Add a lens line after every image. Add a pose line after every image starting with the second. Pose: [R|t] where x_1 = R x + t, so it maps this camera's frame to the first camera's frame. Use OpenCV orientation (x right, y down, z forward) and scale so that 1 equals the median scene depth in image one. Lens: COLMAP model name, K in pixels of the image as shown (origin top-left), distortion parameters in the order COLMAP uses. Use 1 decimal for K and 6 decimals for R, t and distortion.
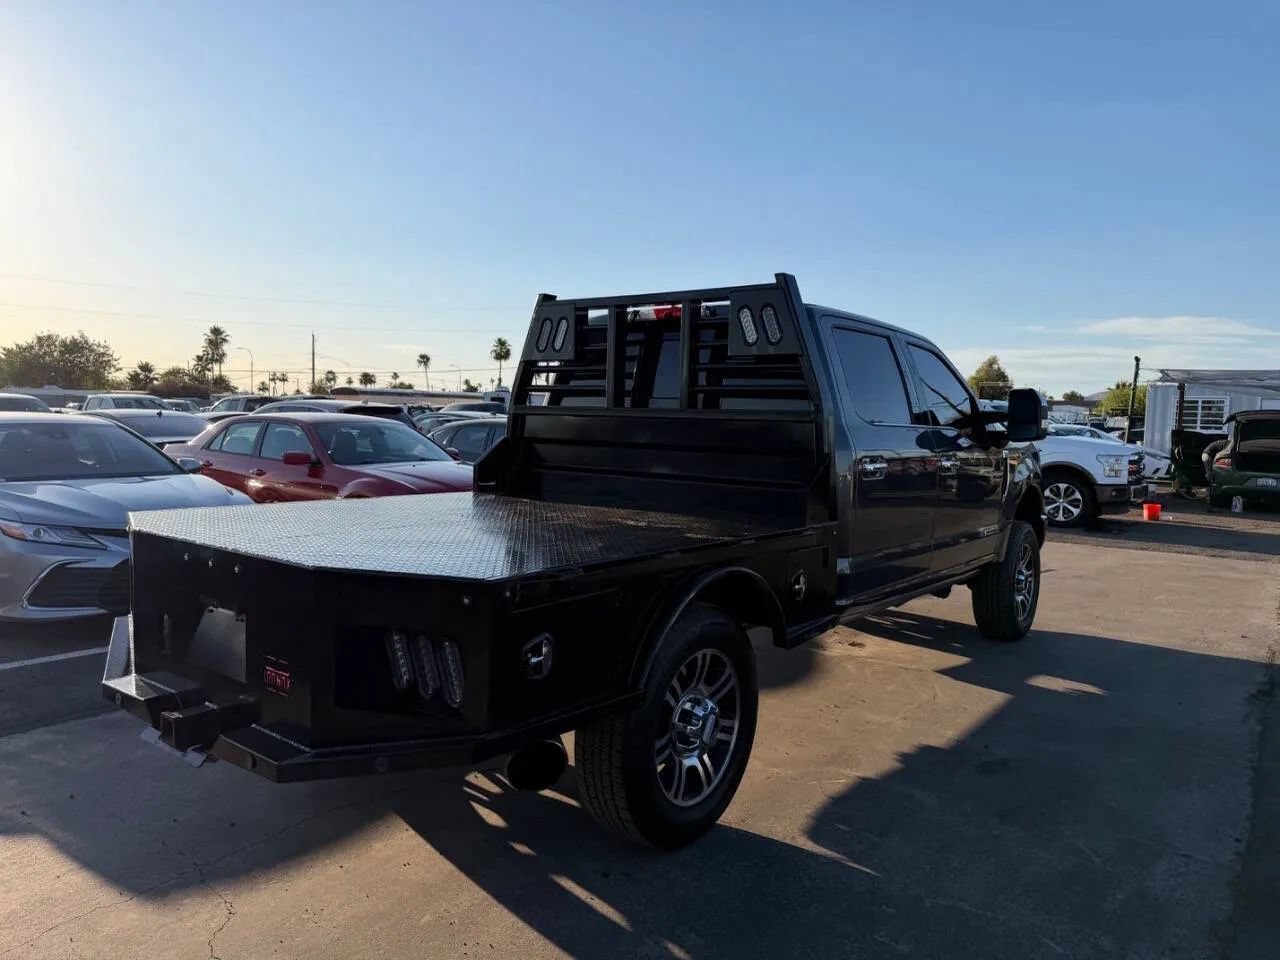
lens RADIAL K [[898.2, 0, 648.1], [0, 898.2, 472.8], [0, 0, 1]] dist [0.035109, -0.037074]
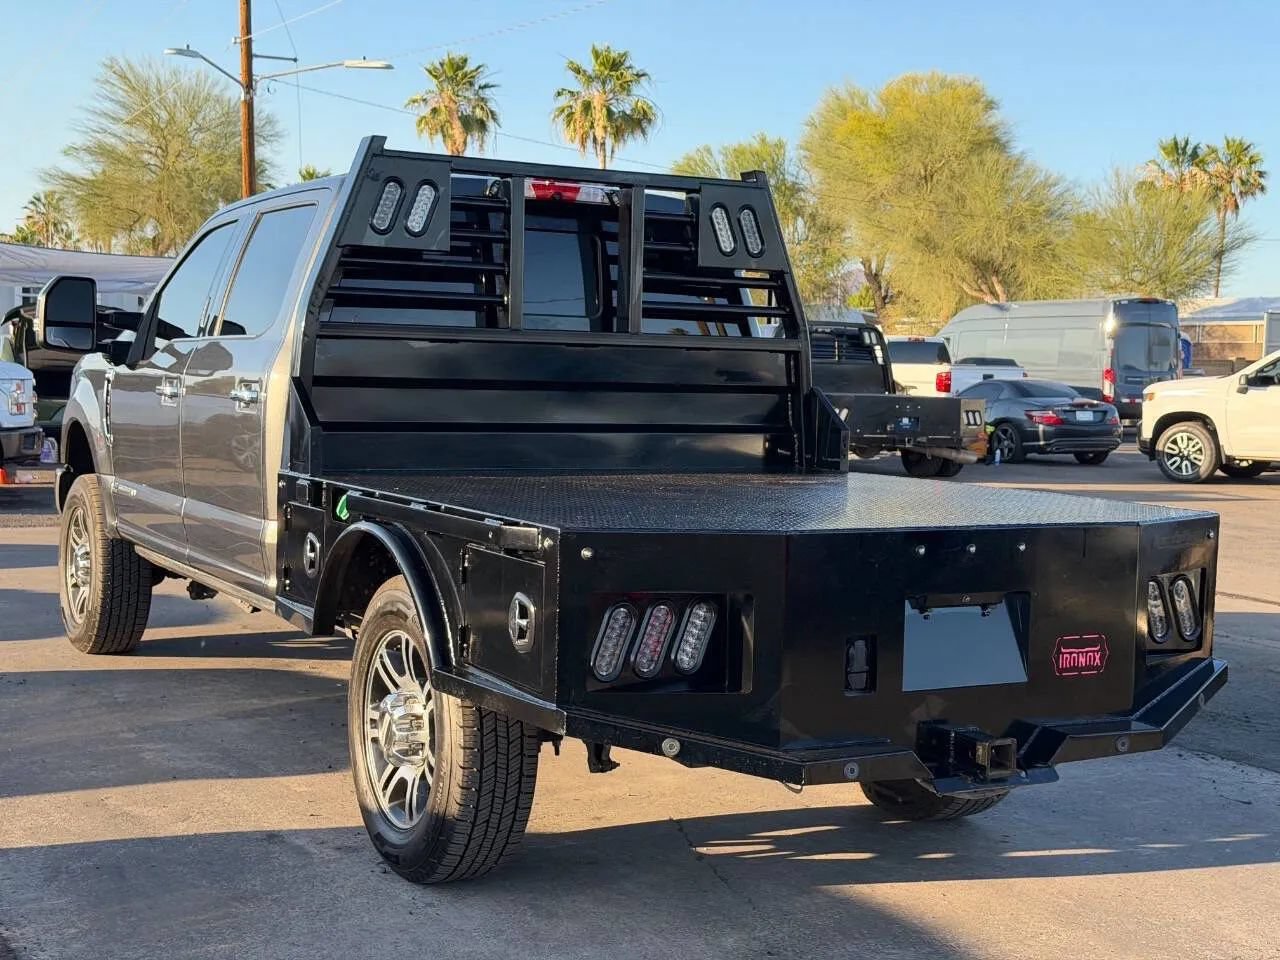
lens RADIAL K [[1777.1, 0, 645.9], [0, 1777.1, 479.9], [0, 0, 1]] dist [0.131189, 0.000000]
pose [[0.394277, -0.078181, 0.915660, -1.183441], [0.041246, 0.996876, 0.067355, -0.044949], [-0.918066, 0.011211, 0.396270, 0.379361]]
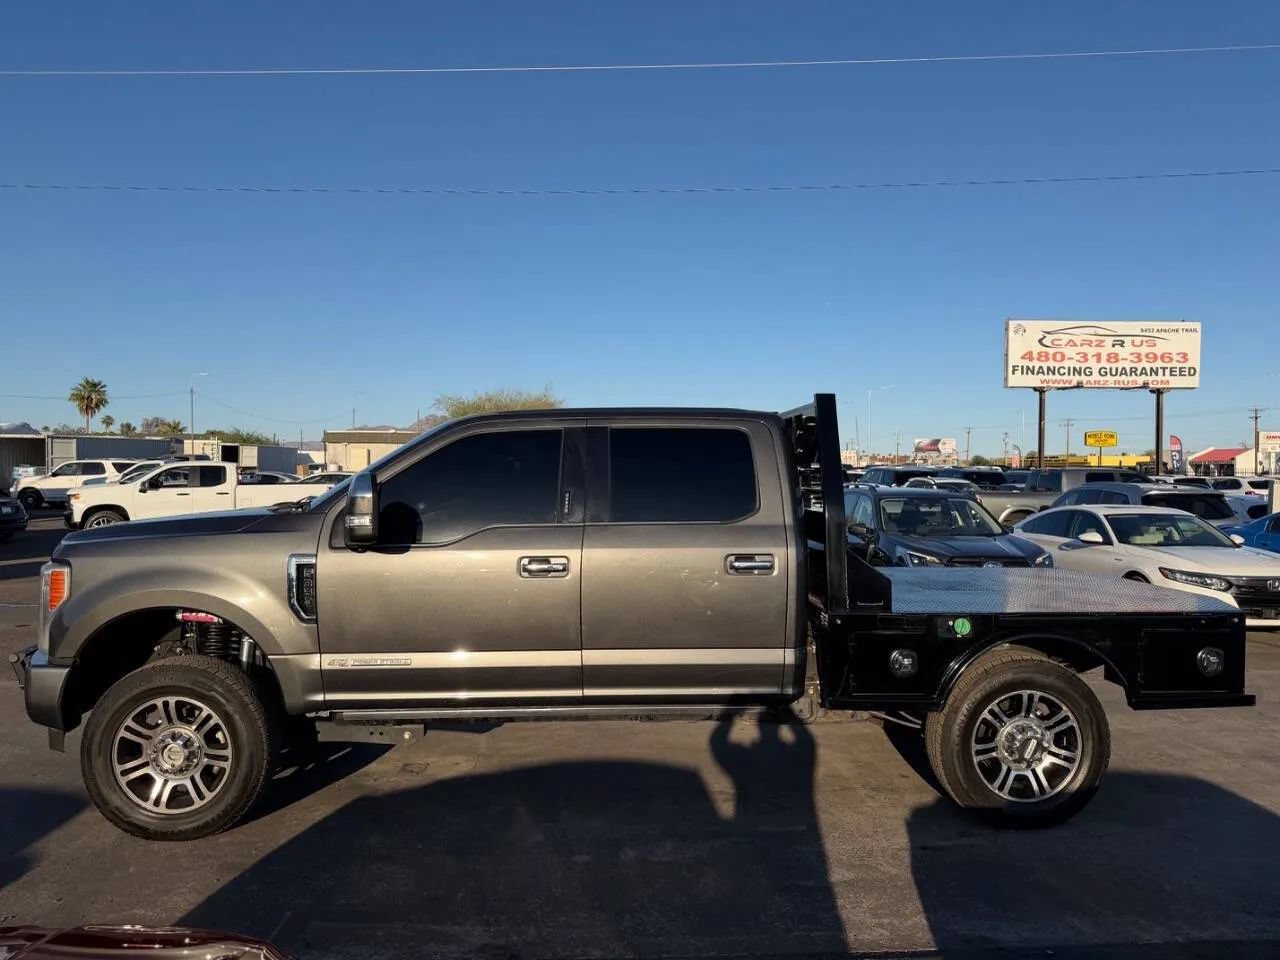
lens RADIAL K [[898.2, 0, 642.6], [0, 898.2, 462.2], [0, 0, 1]] dist [0.035109, -0.037074]
pose [[-0.650713, -0.023281, 0.758966, -0.732320], [0.021635, 0.998556, 0.049180, -0.182944], [-0.759015, 0.048422, -0.649270, 1.831835]]
